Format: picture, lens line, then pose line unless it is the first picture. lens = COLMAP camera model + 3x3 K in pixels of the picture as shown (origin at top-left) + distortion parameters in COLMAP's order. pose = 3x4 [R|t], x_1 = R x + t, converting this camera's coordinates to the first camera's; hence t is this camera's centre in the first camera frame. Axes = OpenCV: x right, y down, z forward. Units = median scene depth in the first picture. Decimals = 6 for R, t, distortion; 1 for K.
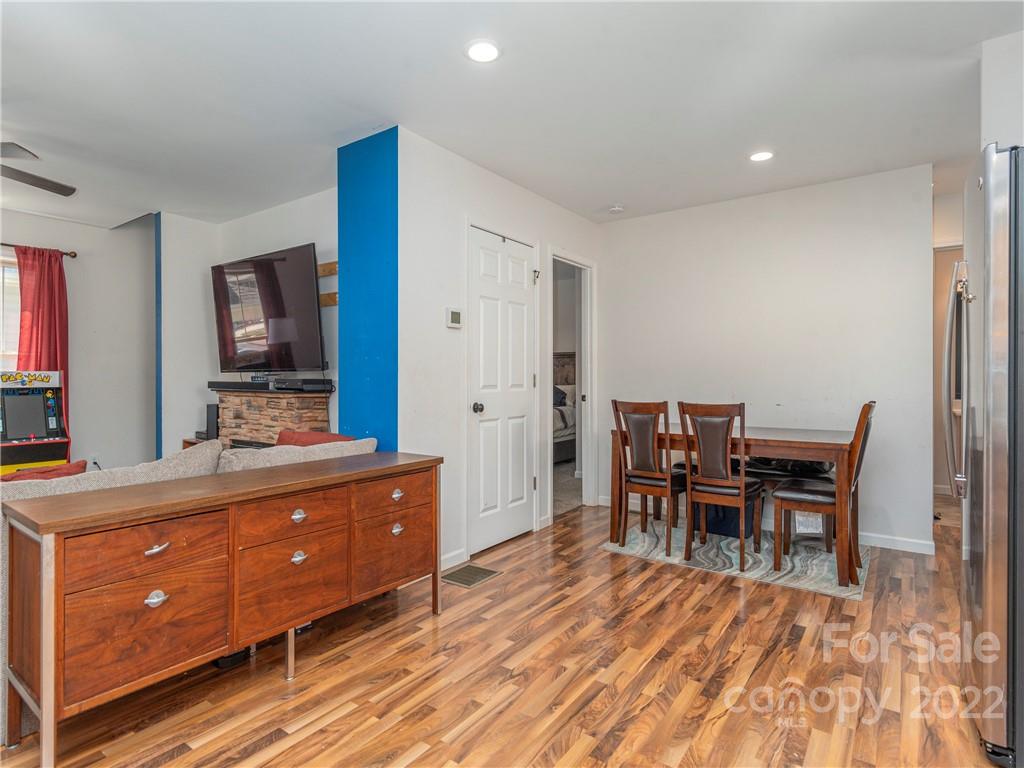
lens RADIAL K [[550.2, 0, 514.5], [0, 550.2, 381.0], [0, 0, 1]] dist [0.007174, 0.001174]
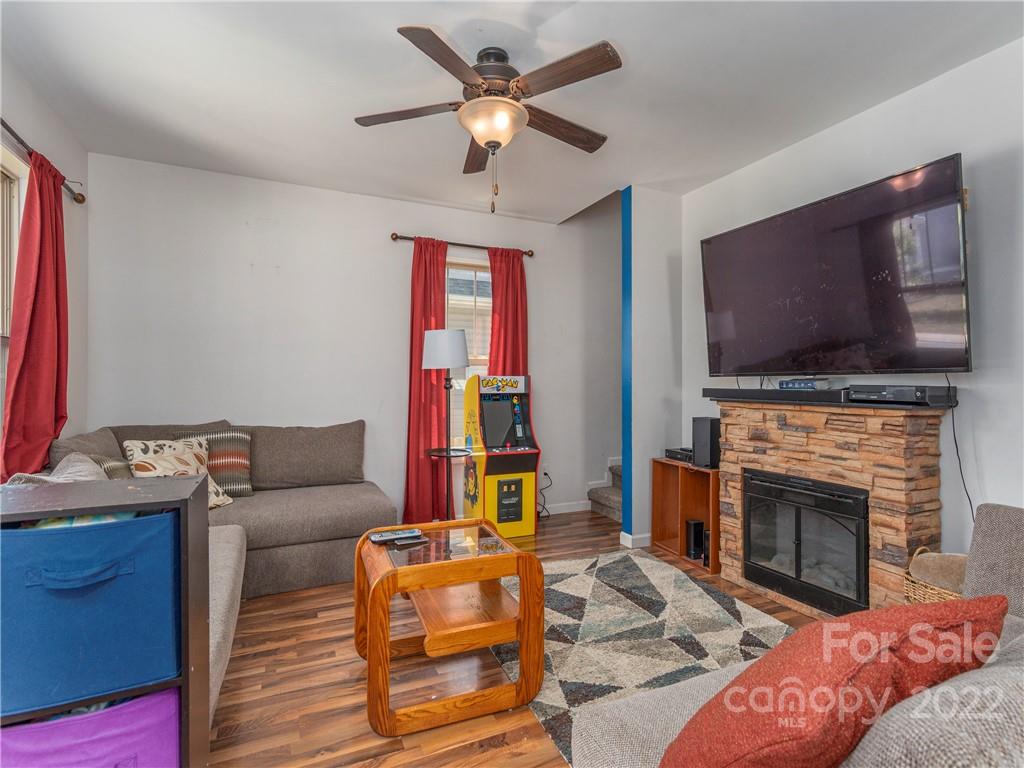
lens RADIAL K [[511.6, 0, 511.5], [0, 511.6, 382.5], [0, 0, 1]] dist [0.009453, 0.001147]
pose [[0.862689, 0.001734, -0.505731, -0.441902], [-0.005264, 0.999971, -0.005552, -0.001660], [0.505707, 0.007452, 0.862673, 0.262603]]
